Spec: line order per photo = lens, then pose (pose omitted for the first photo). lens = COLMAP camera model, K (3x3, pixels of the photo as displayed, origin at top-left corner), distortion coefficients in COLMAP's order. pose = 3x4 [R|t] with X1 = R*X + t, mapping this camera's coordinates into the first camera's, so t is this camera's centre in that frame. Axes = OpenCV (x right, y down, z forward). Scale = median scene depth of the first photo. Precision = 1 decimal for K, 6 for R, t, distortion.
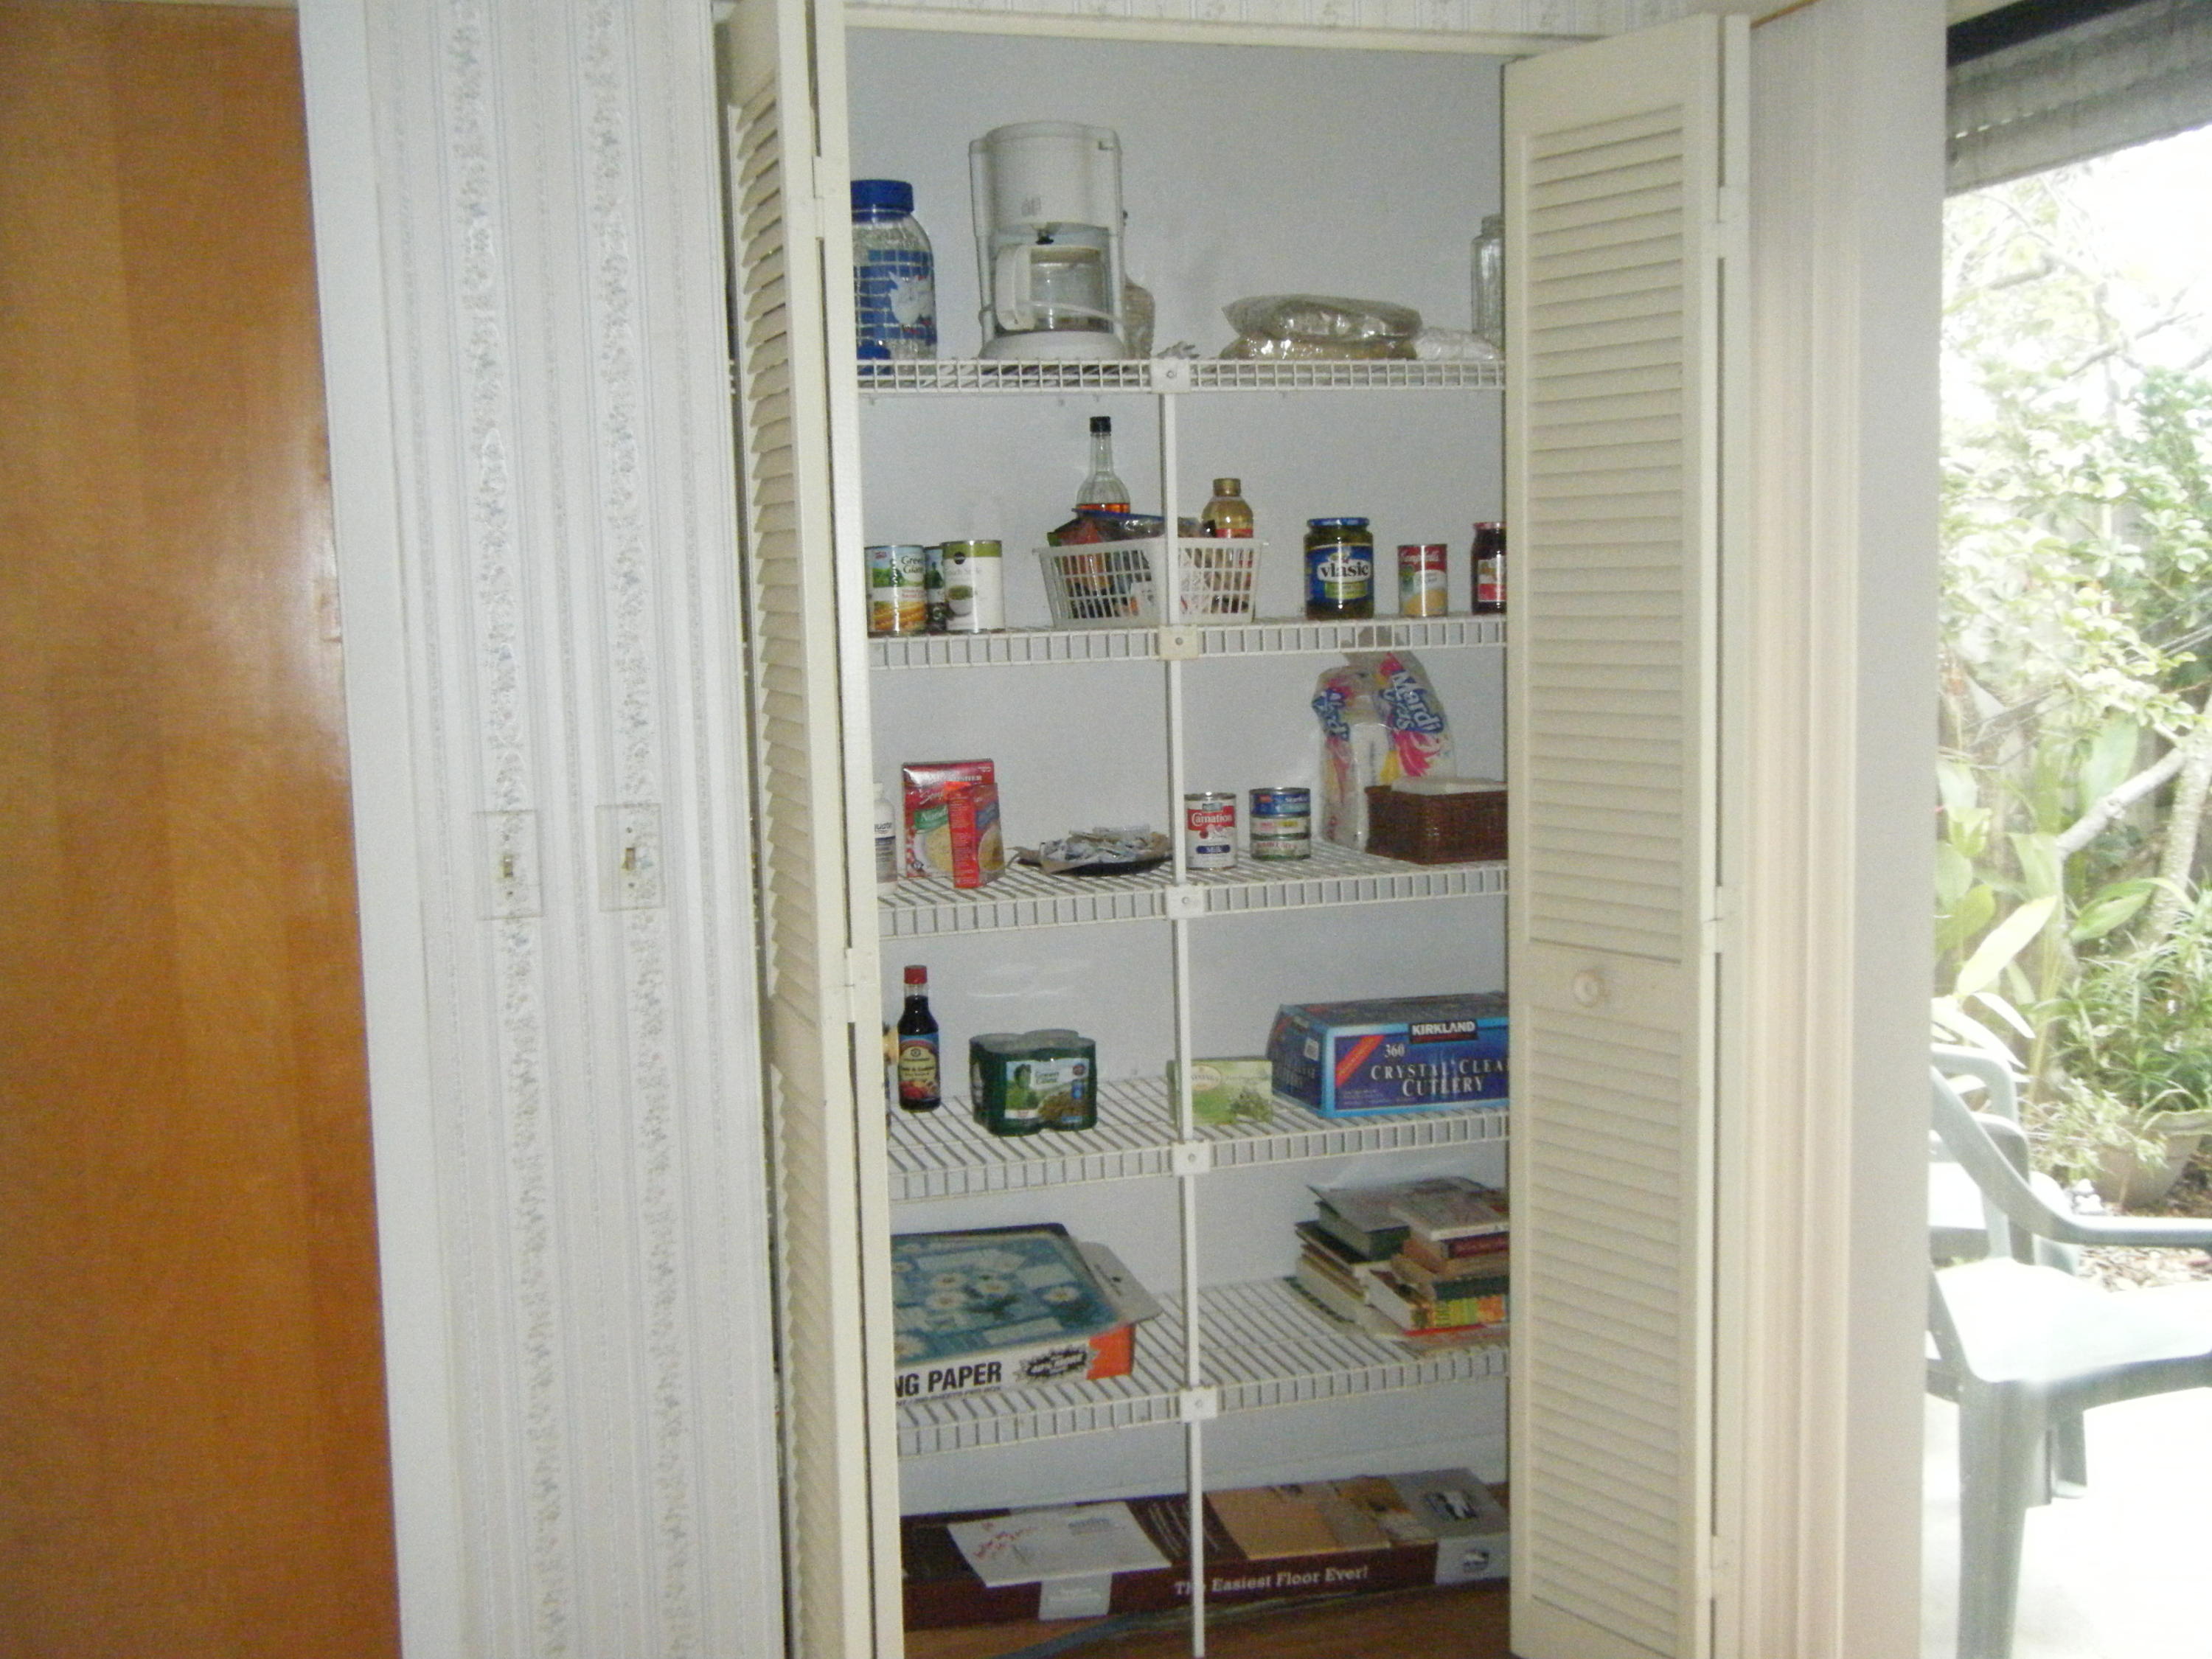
lens RADIAL K [[2269.1, 0, 1106.0], [0, 2269.1, 829.5], [0, 0, 1]] dist [-0.013600, 0.003872]
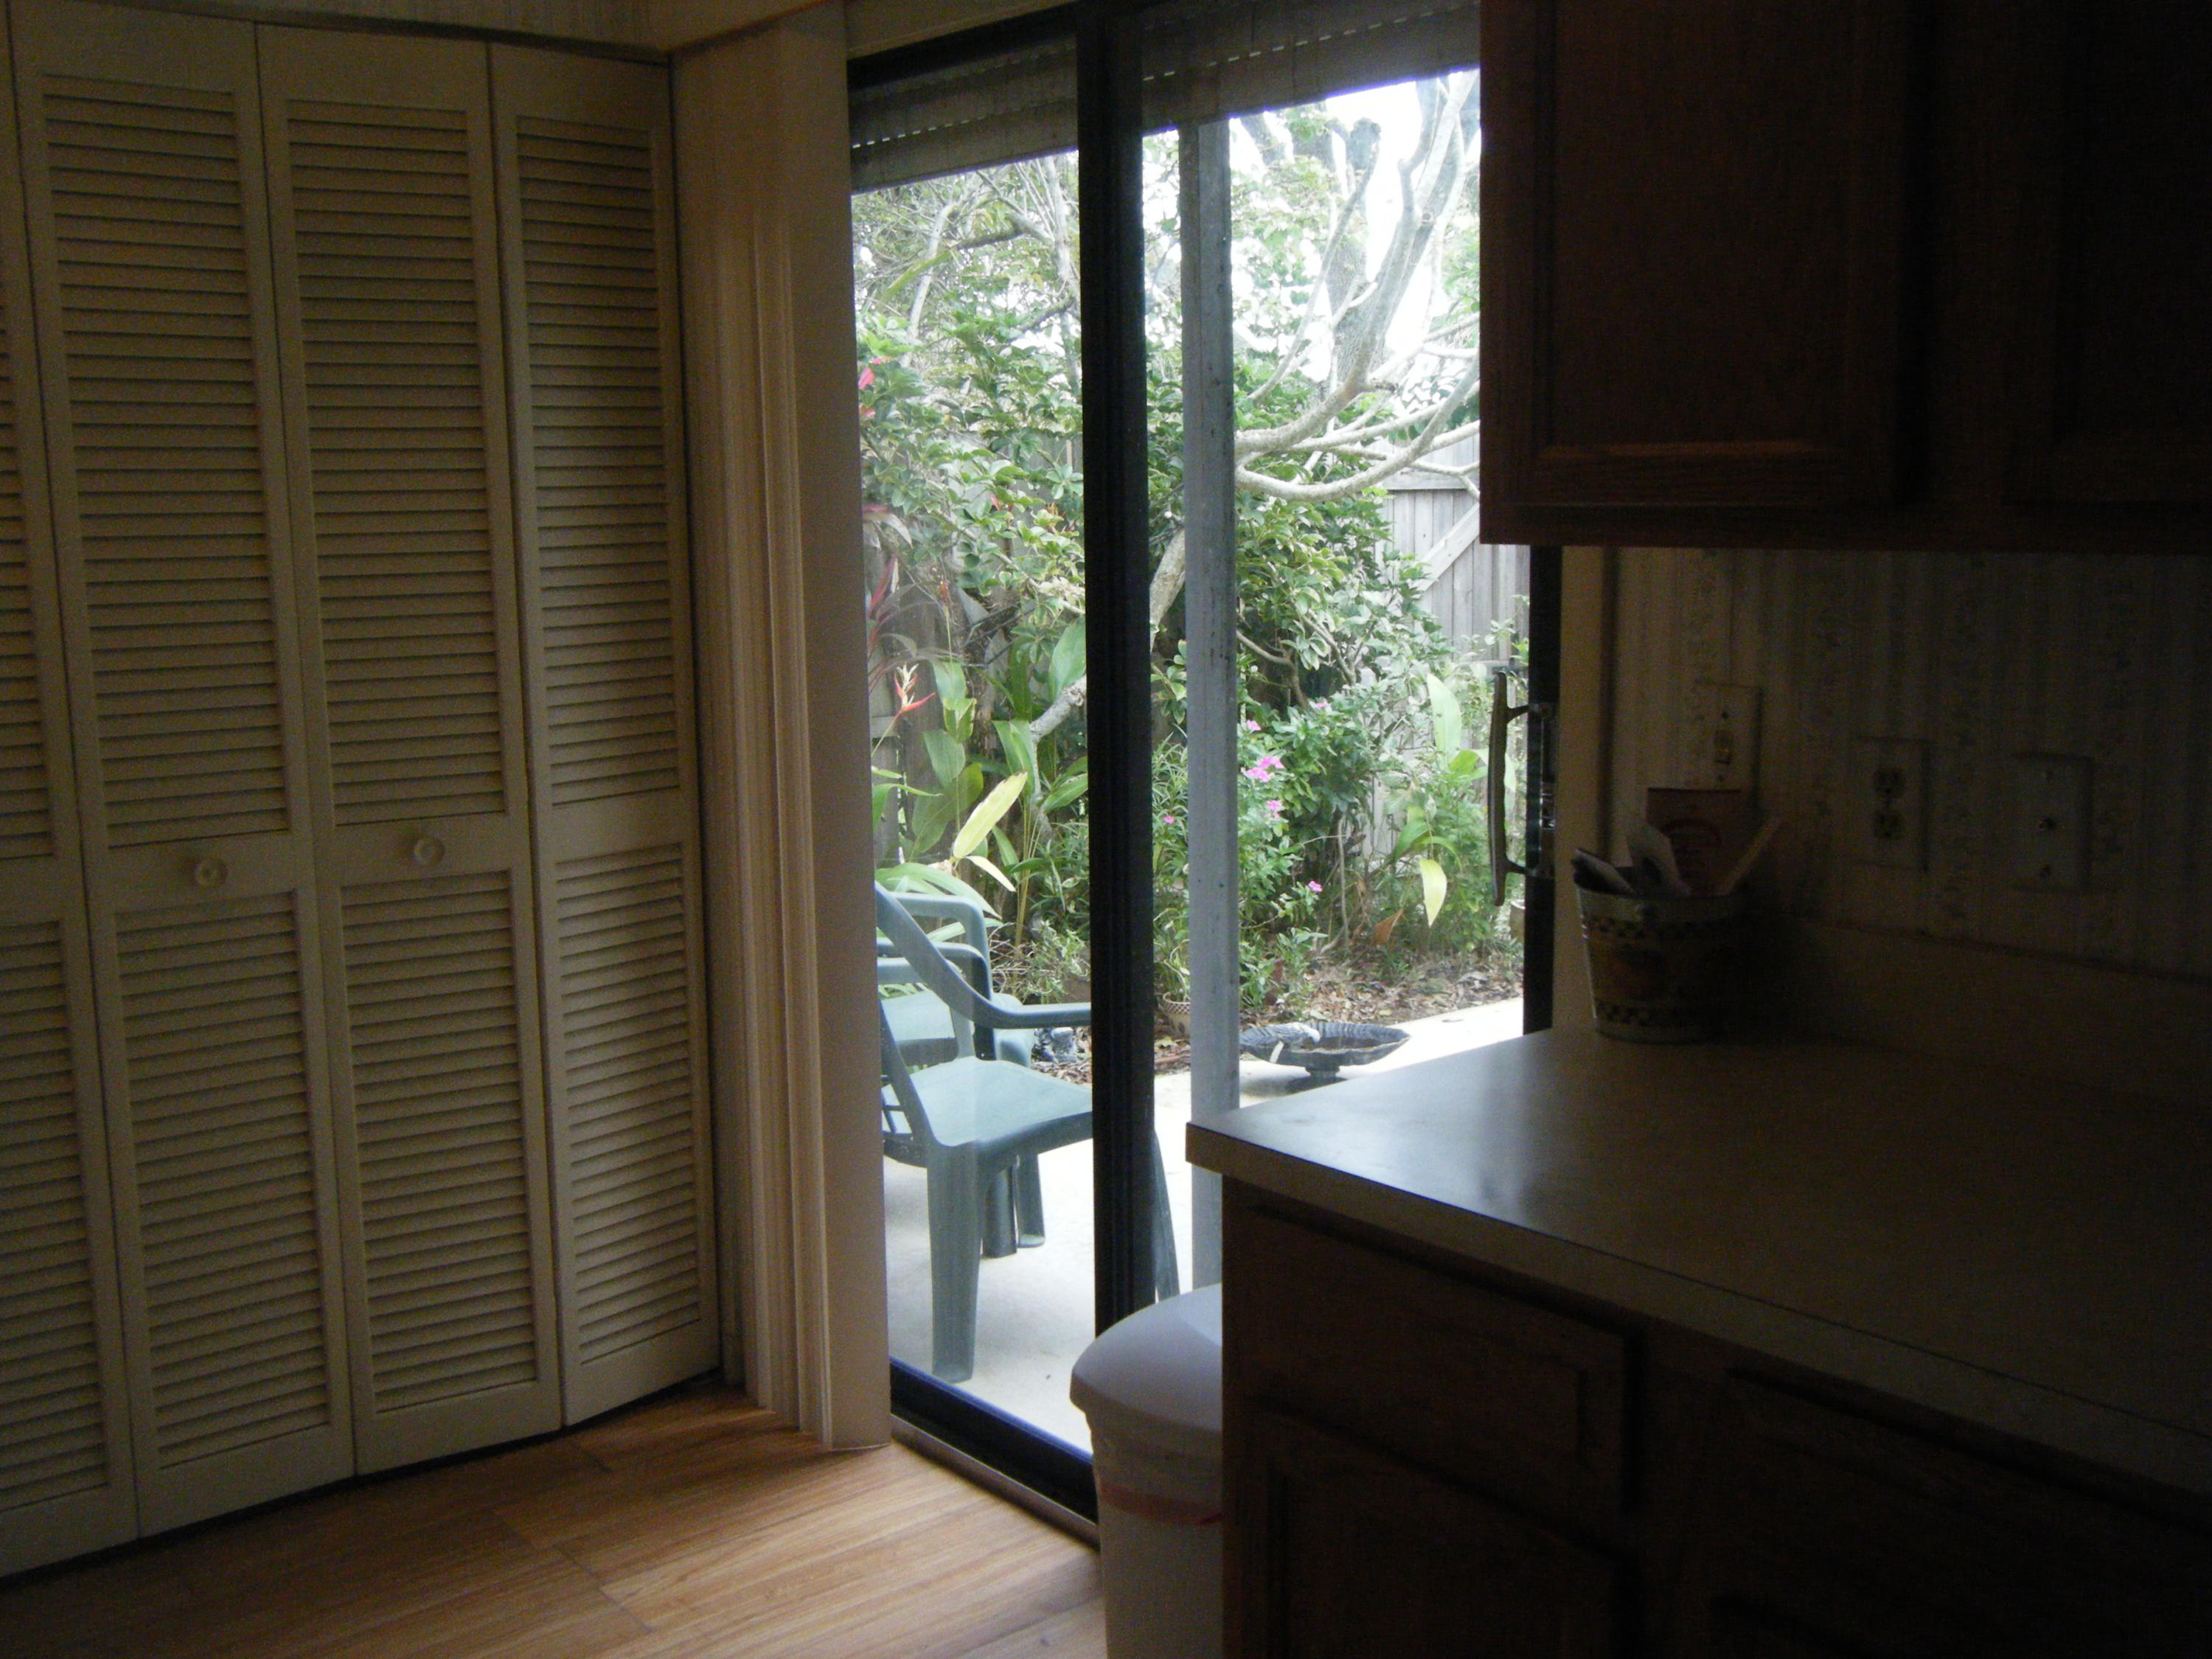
lens RADIAL K [[2269.1, 0, 1106.0], [0, 2269.1, 829.5], [0, 0, 1]] dist [-0.013600, 0.003872]
pose [[0.920456, -0.049368, 0.387717, -0.003406], [0.036172, 0.998493, 0.041263, 0.012212], [-0.389170, -0.023956, 0.920855, -0.104814]]
